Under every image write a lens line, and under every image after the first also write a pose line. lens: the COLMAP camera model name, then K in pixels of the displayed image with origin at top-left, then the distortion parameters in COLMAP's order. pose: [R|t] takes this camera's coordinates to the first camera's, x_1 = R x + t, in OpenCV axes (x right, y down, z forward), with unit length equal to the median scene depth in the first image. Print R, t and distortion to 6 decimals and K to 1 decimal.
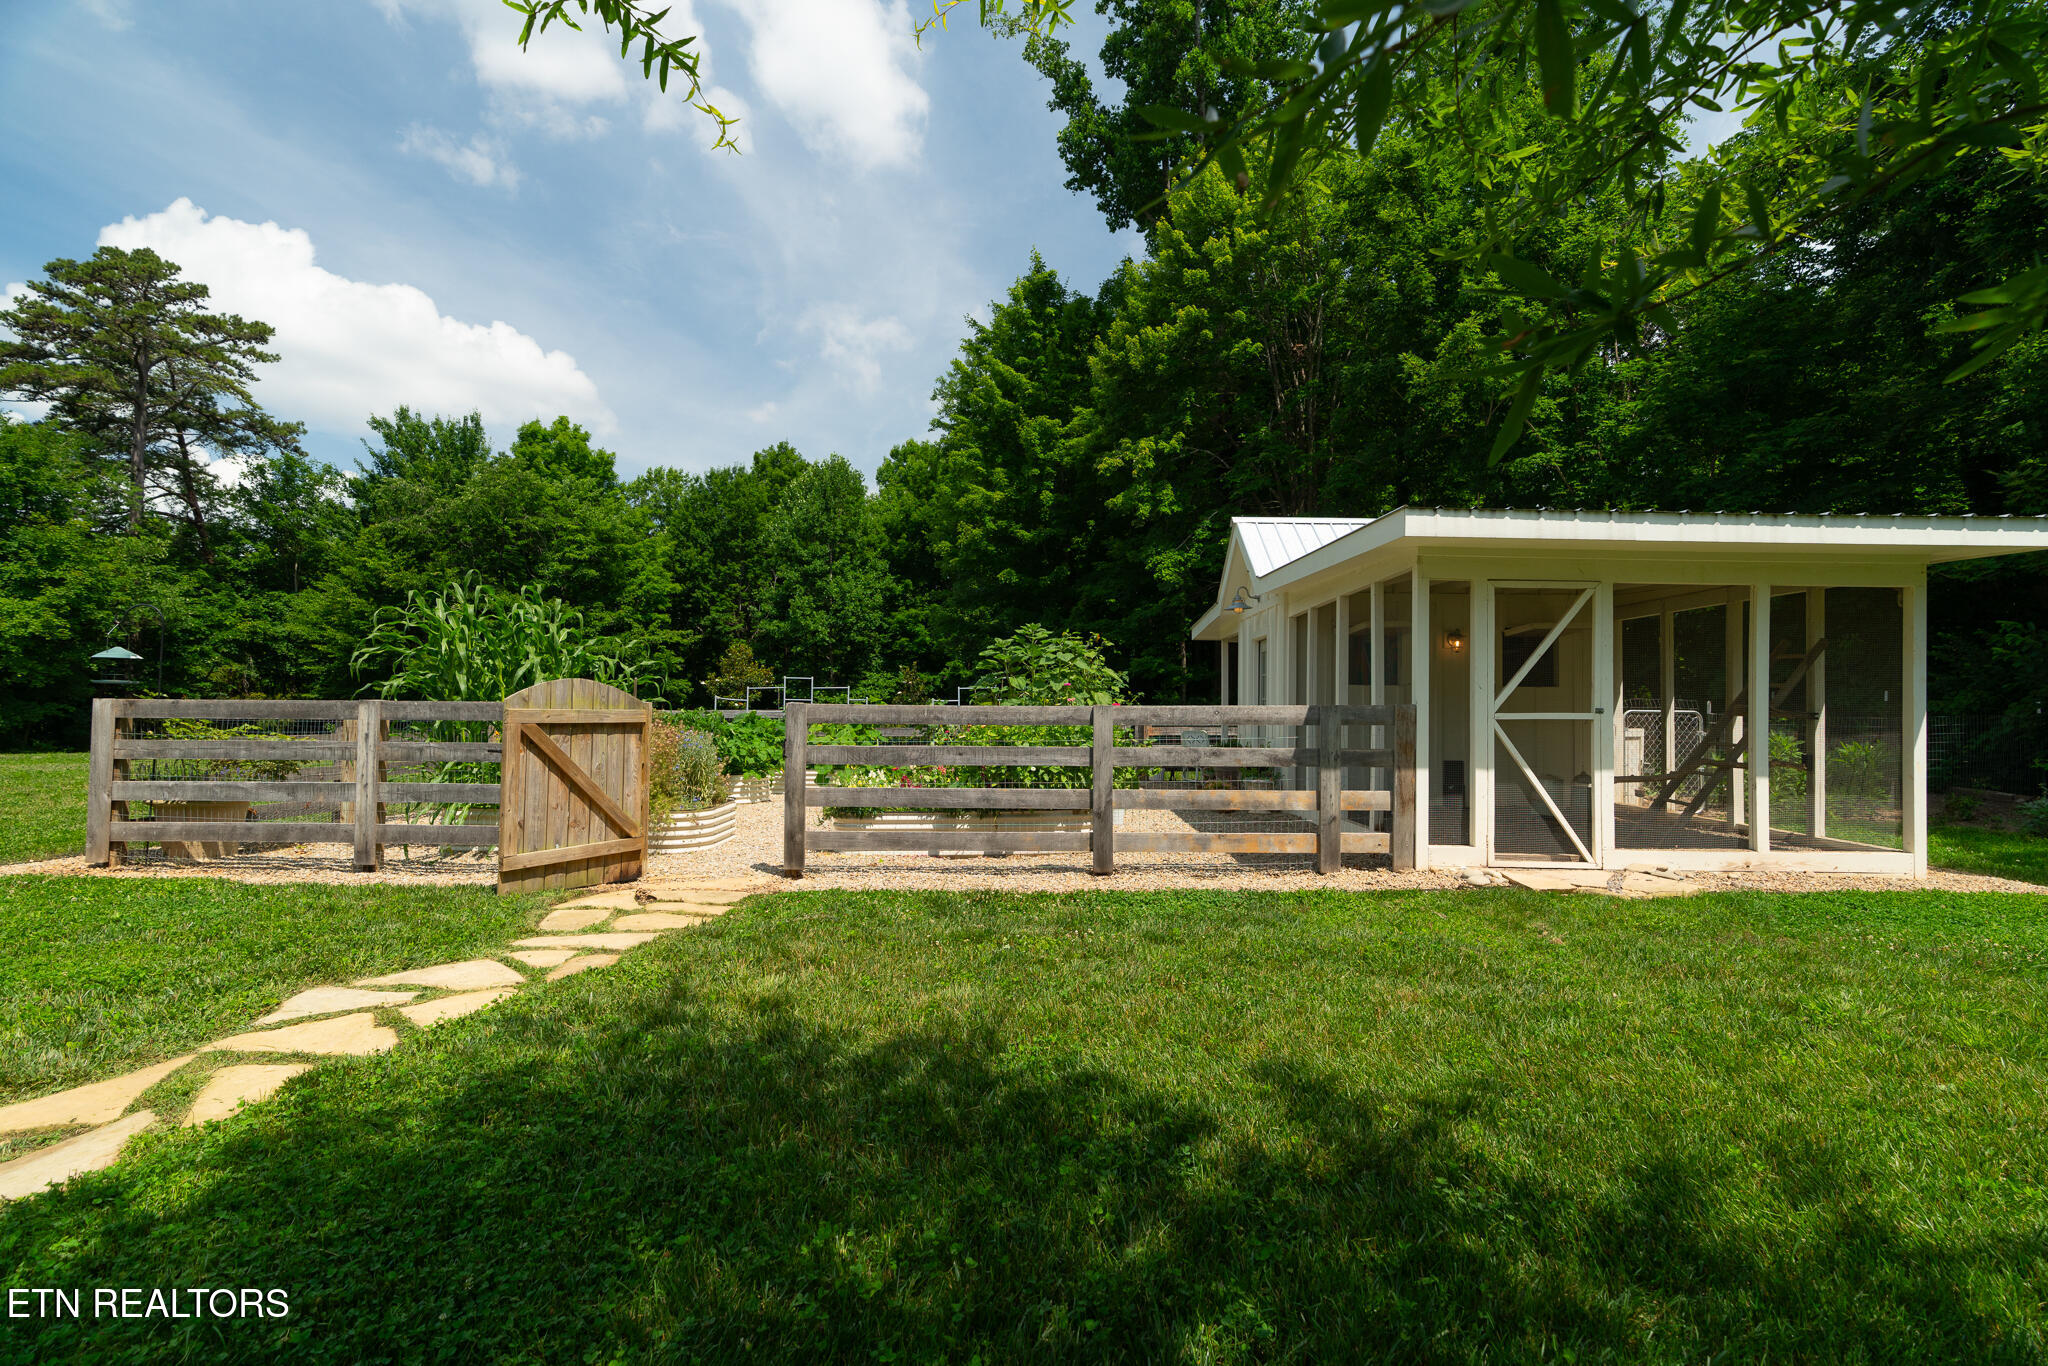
lens RADIAL K [[906.7, 0, 1022.1], [0, 906.7, 699.3], [0, 0, 1]] dist [-0.039456, 0.000156]
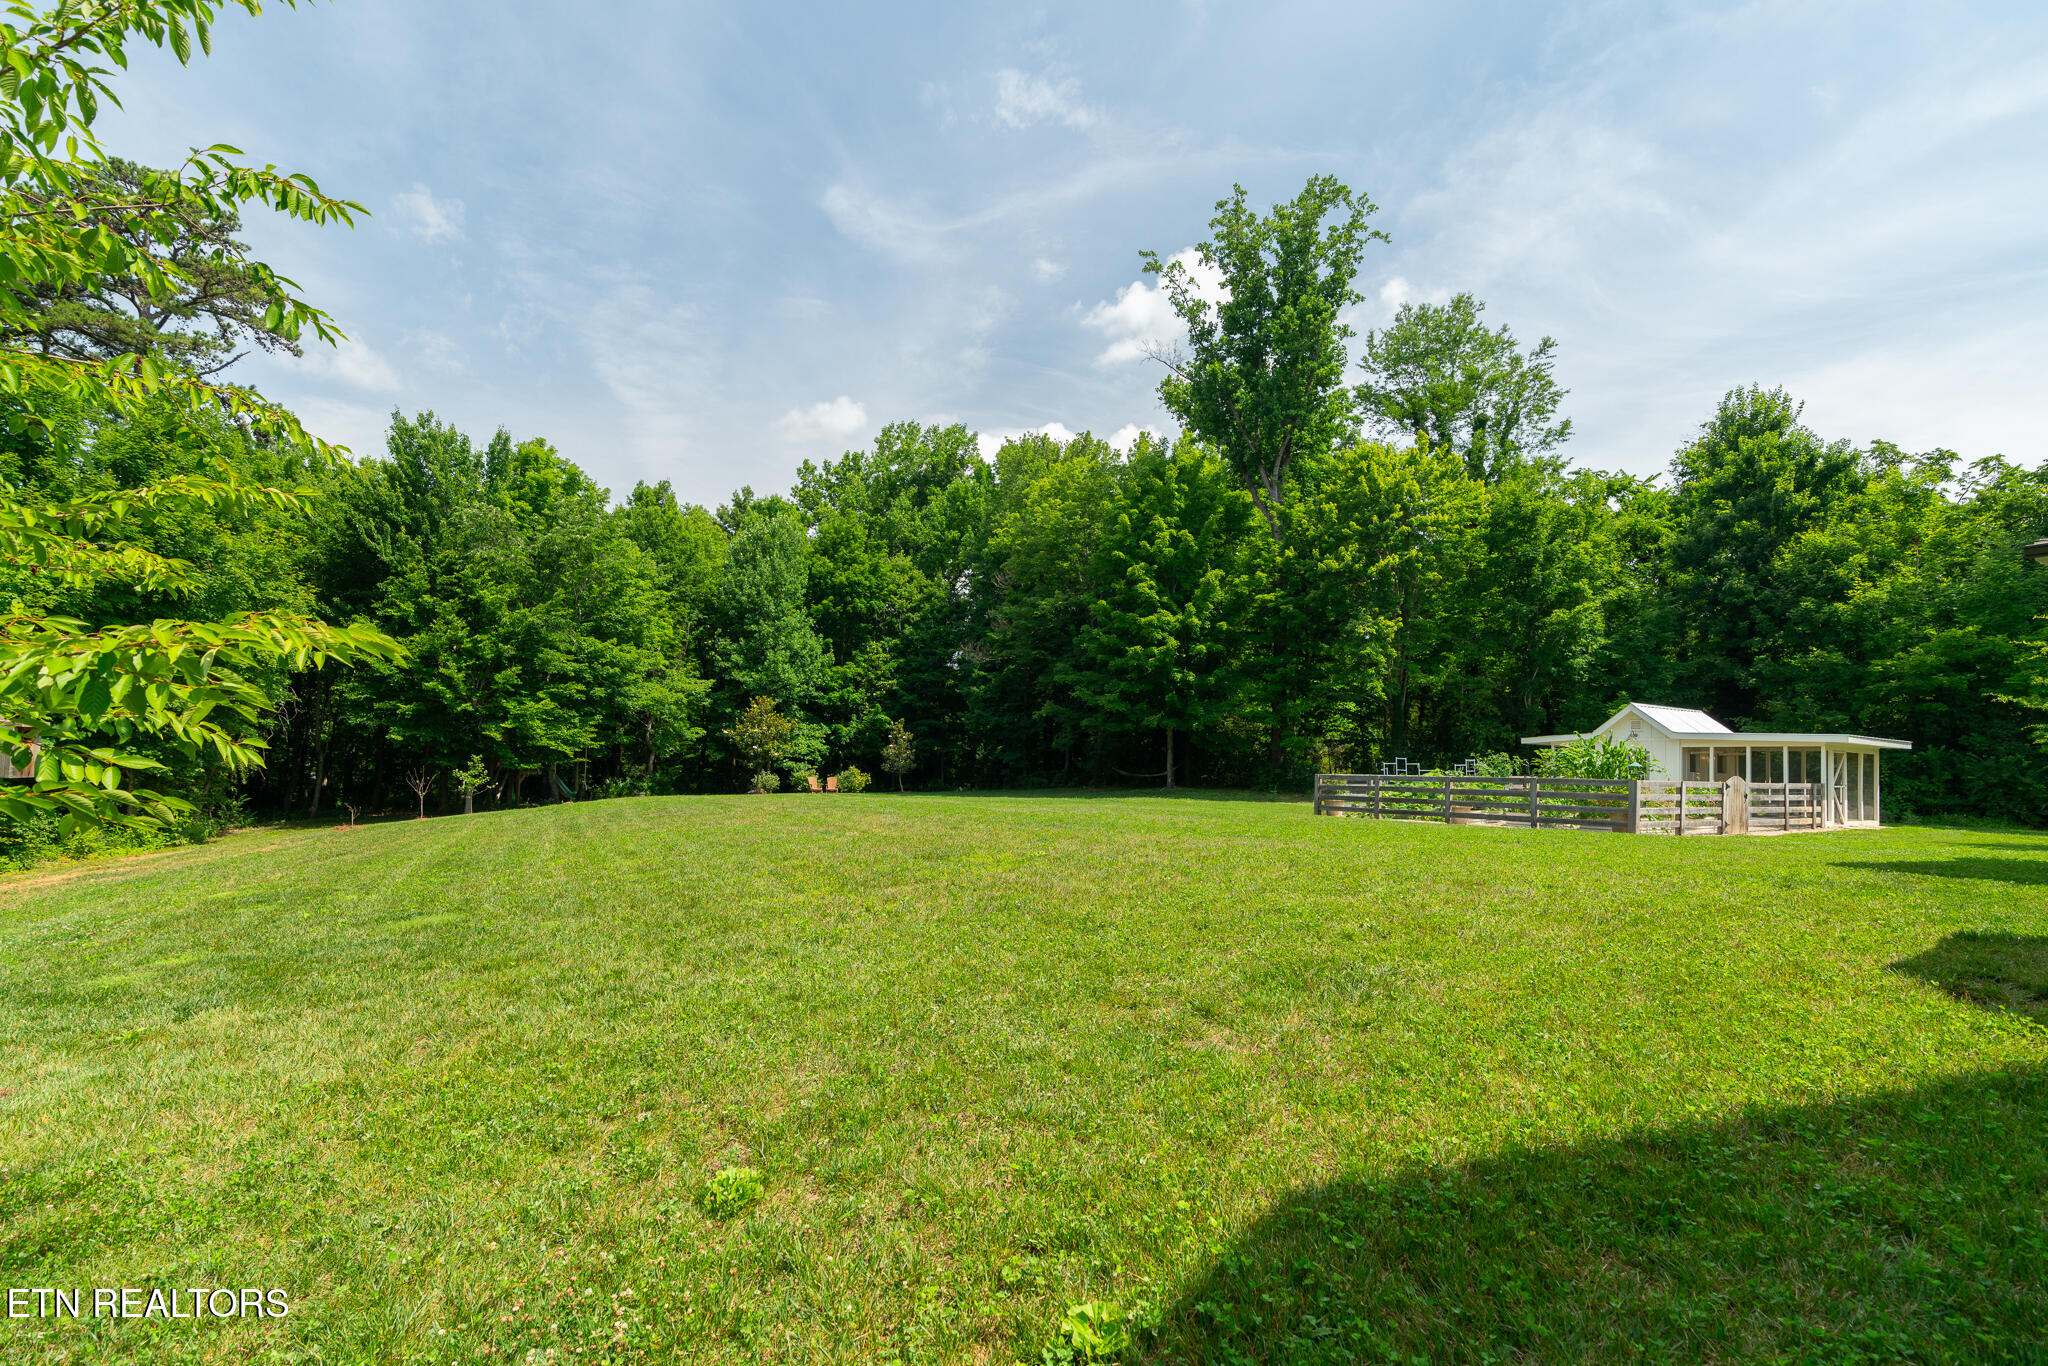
lens RADIAL K [[928.1, 0, 1022.4], [0, 928.1, 726.9], [0, 0, 1]] dist [0.000209, 0.000027]
pose [[0.850653, 0.034284, 0.524608, -1.007725], [-0.025381, 0.999386, -0.024157, -0.011612], [-0.525114, 0.007234, 0.851001, -0.123080]]
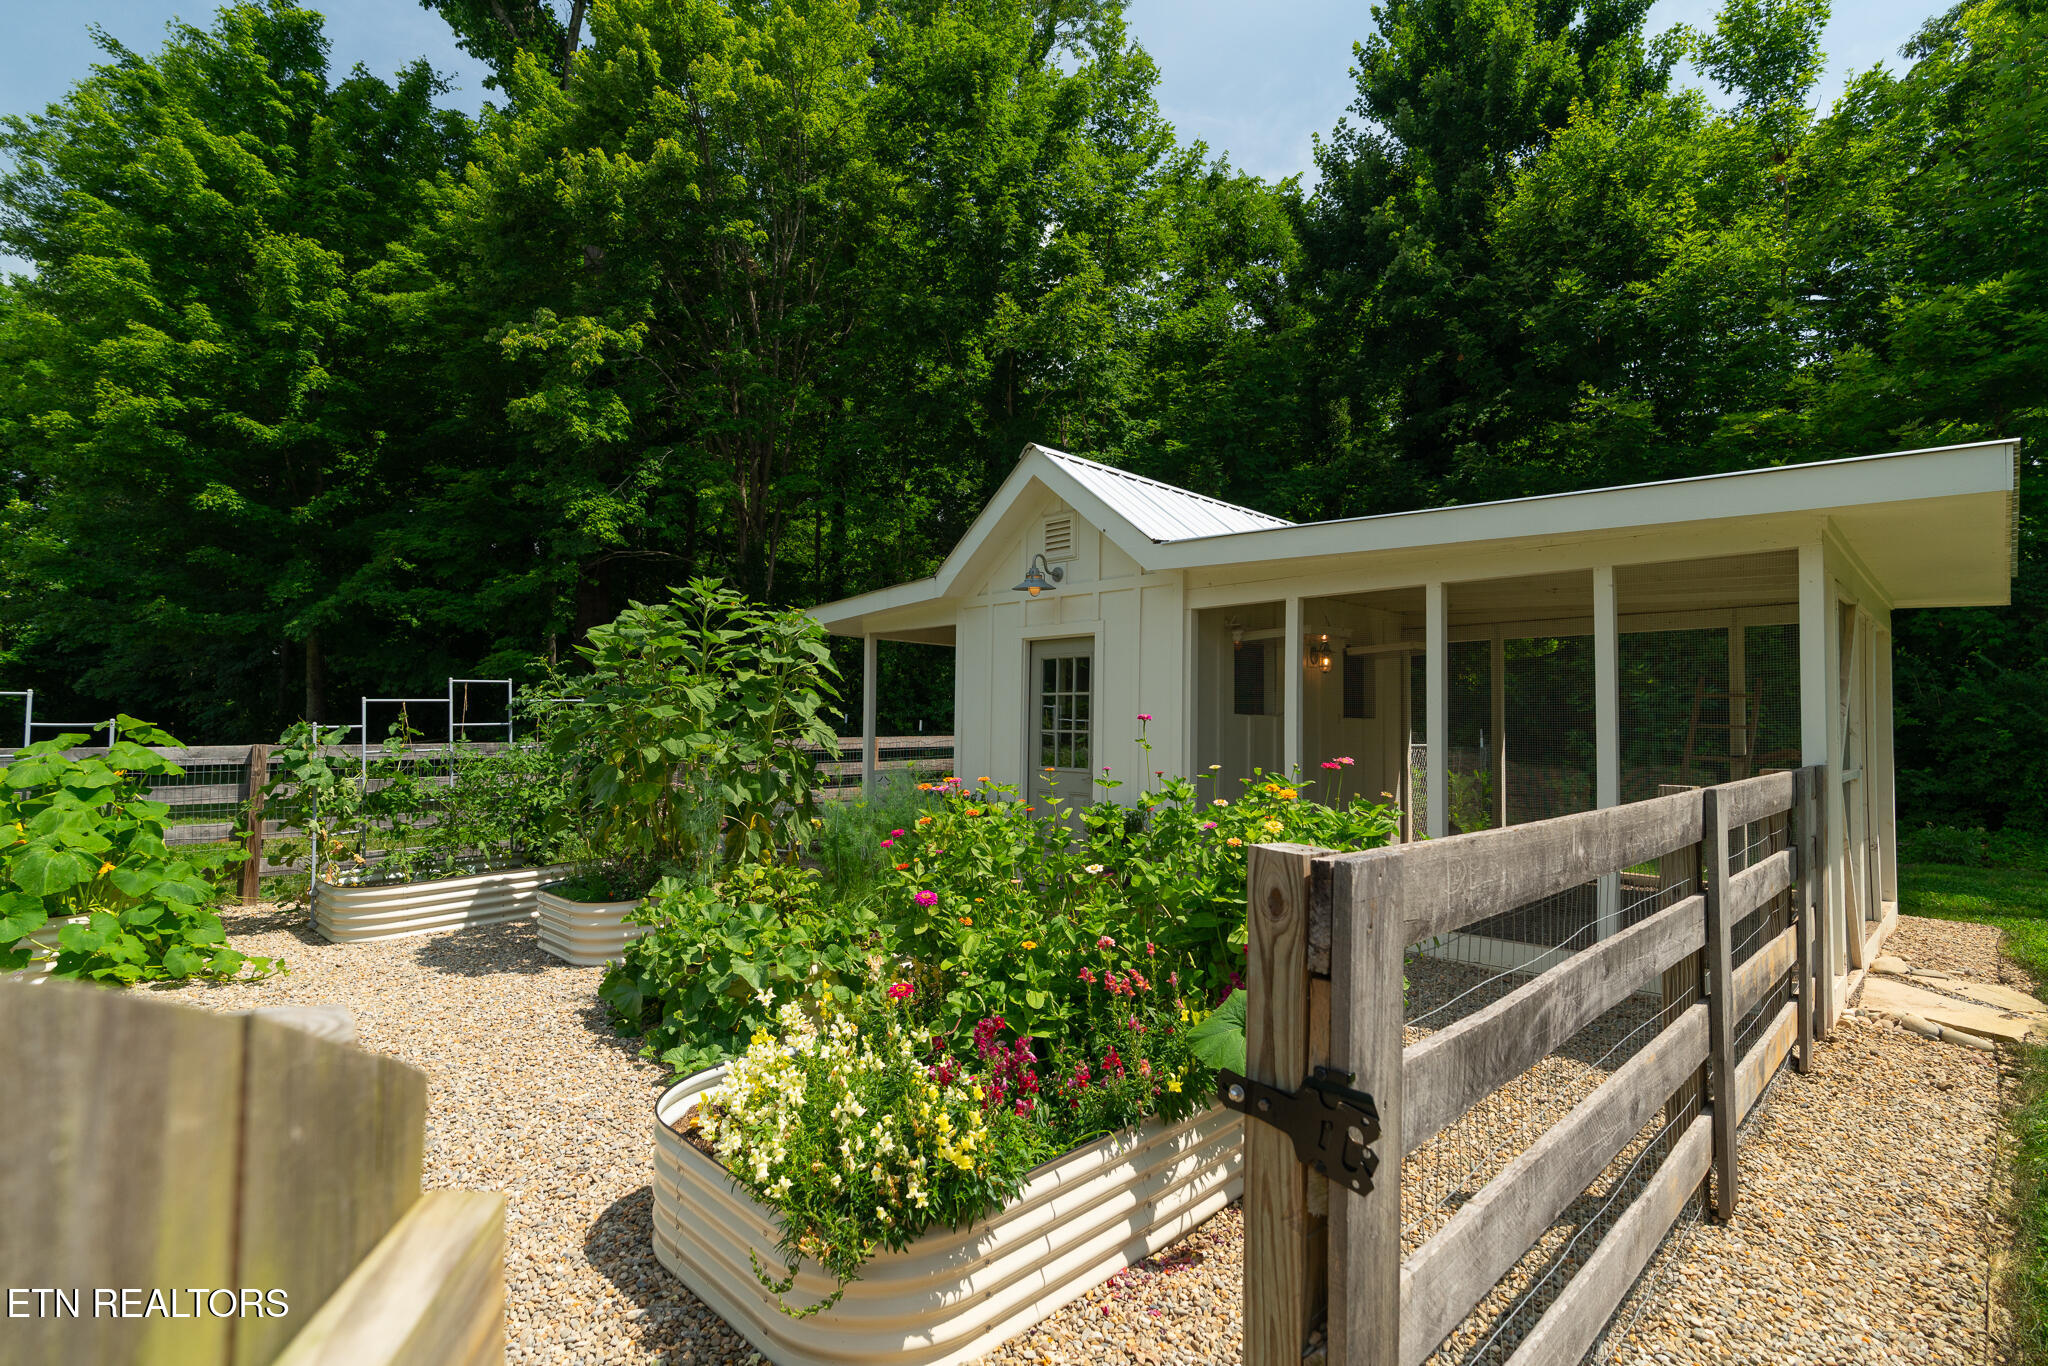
lens RADIAL K [[977.5, 0, 1013.2], [0, 977.5, 679.6], [0, 0, 1]] dist [-0.002042, -0.000350]
pose [[0.697269, 0.030740, 0.716150, -0.104544], [-0.013390, 0.999464, -0.029863, -0.007741], [-0.716684, 0.011234, 0.697307, 0.208646]]
